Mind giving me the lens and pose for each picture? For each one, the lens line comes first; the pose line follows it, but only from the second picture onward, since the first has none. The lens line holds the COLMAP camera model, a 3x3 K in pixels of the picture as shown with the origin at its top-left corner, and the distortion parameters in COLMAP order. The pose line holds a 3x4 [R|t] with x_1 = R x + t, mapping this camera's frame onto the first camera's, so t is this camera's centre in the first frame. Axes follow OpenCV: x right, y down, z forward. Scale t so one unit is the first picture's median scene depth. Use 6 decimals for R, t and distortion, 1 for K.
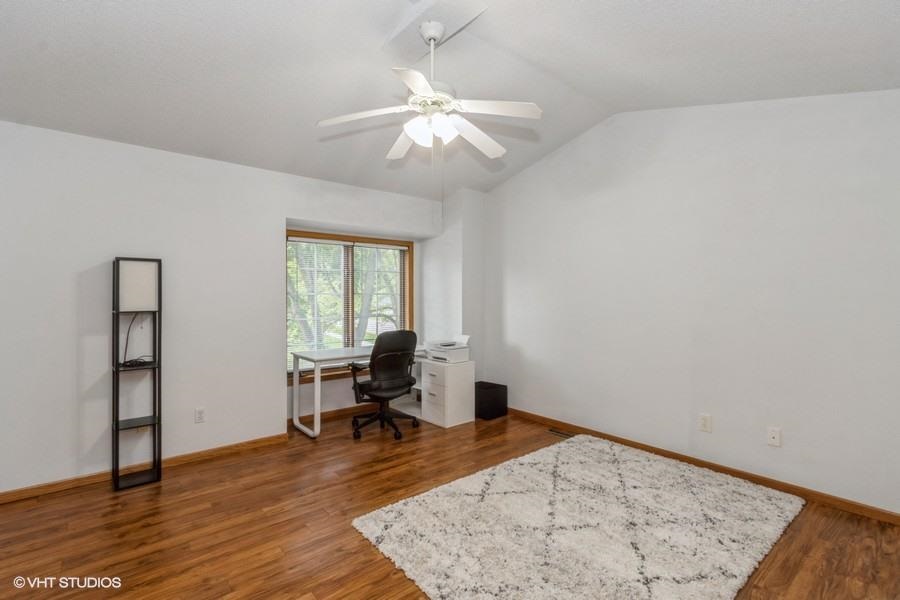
lens RADIAL K [[420.3, 0, 445.2], [0, 420.3, 299.4], [0, 0, 1]] dist [0.001770, -0.000438]
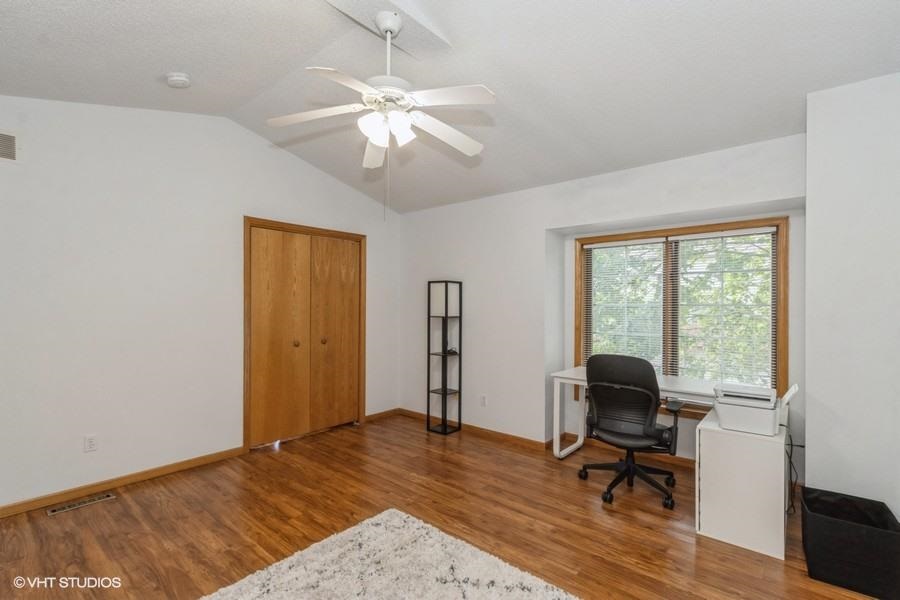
lens RADIAL K [[420.3, 0, 445.2], [0, 420.3, 299.4], [0, 0, 1]] dist [0.001770, -0.000438]
pose [[0.158476, -0.000089, -0.987363, 0.774387], [-0.008517, 0.999963, -0.001457, -0.030743], [0.987326, 0.008640, 0.158470, 0.802826]]
